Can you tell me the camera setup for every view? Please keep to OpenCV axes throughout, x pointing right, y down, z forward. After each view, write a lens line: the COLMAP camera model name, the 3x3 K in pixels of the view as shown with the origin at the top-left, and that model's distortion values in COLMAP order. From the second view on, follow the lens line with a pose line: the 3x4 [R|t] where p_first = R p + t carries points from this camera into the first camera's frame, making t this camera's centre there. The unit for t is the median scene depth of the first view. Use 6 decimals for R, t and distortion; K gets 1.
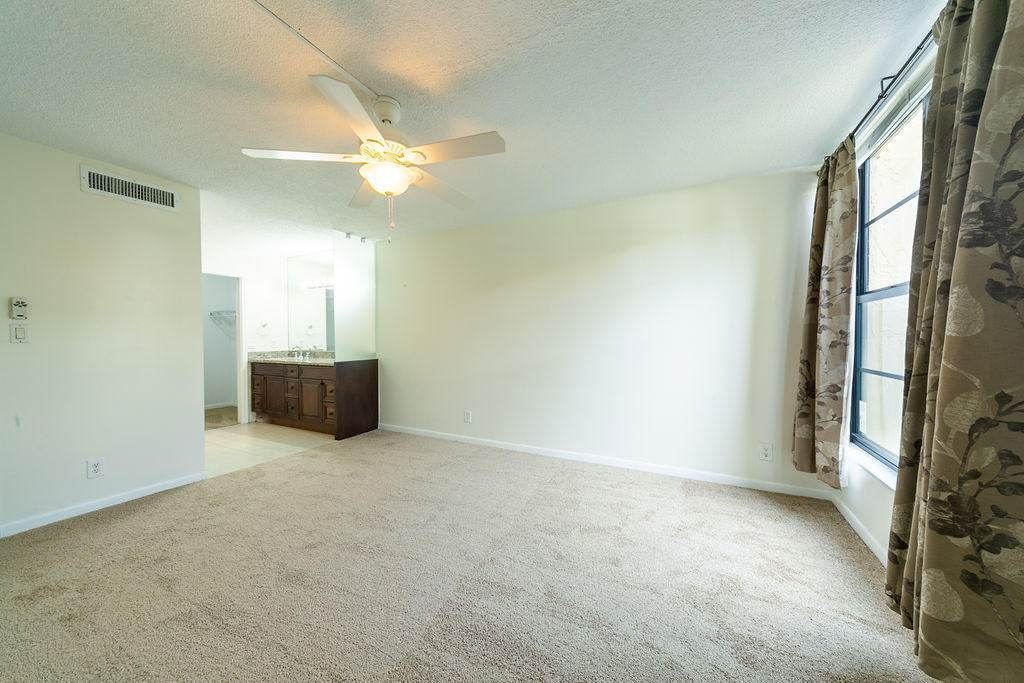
lens RADIAL K [[359.0, 0, 513.5], [0, 359.0, 341.9], [0, 0, 1]] dist [0.000588, 0.000179]
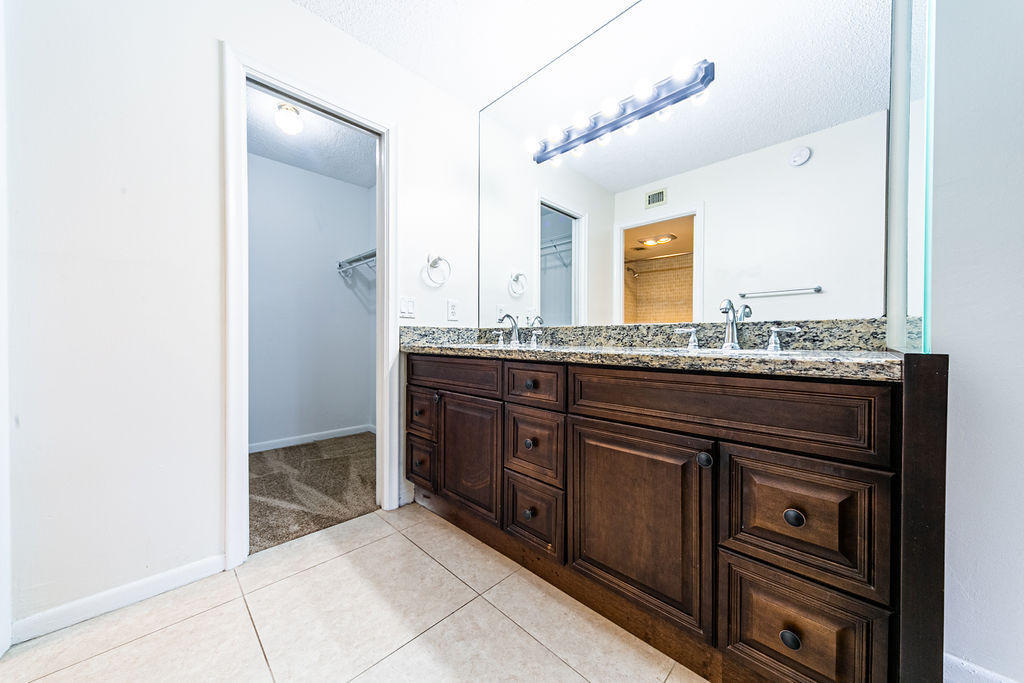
lens RADIAL K [[359.0, 0, 510.0], [0, 359.0, 340.2], [0, 0, 1]] dist [0.000588, 0.000179]
pose [[0.952120, 0.011872, -0.305493, -0.504198], [-0.013517, 0.999903, -0.003270, 0.043064], [0.305425, 0.007243, 0.952189, 0.662444]]
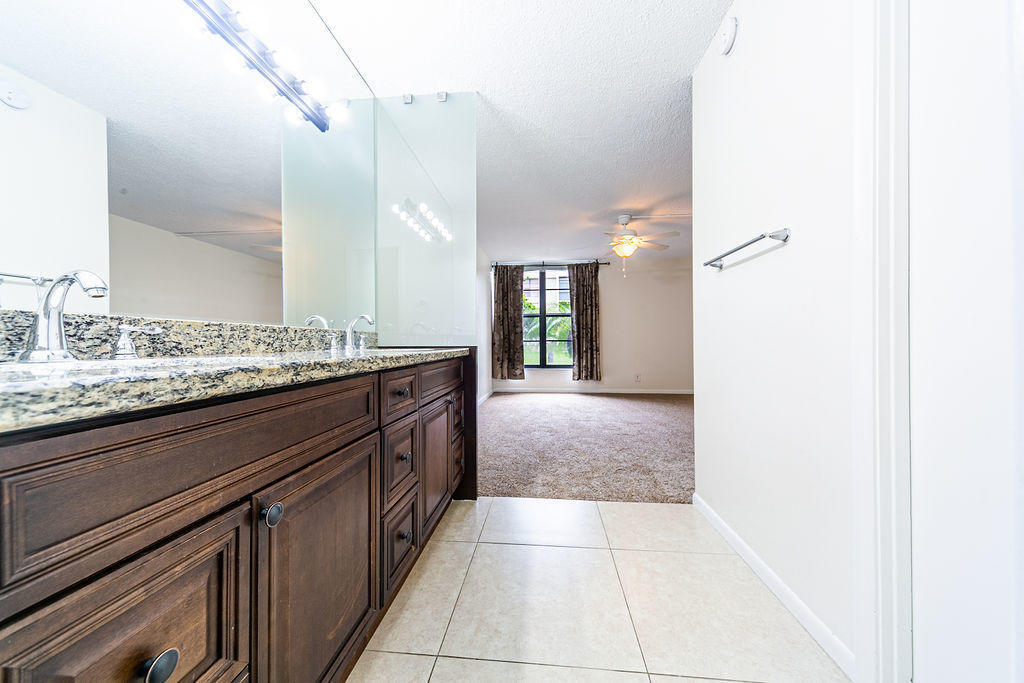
lens RADIAL K [[359.0, 0, 511.2], [0, 359.0, 340.7], [0, 0, 1]] dist [0.000588, 0.000179]
pose [[-0.364701, 0.014314, 0.931015, -0.820894], [0.020603, 0.999761, -0.007300, 0.043263], [-0.930897, 0.016519, -0.364909, 0.940562]]
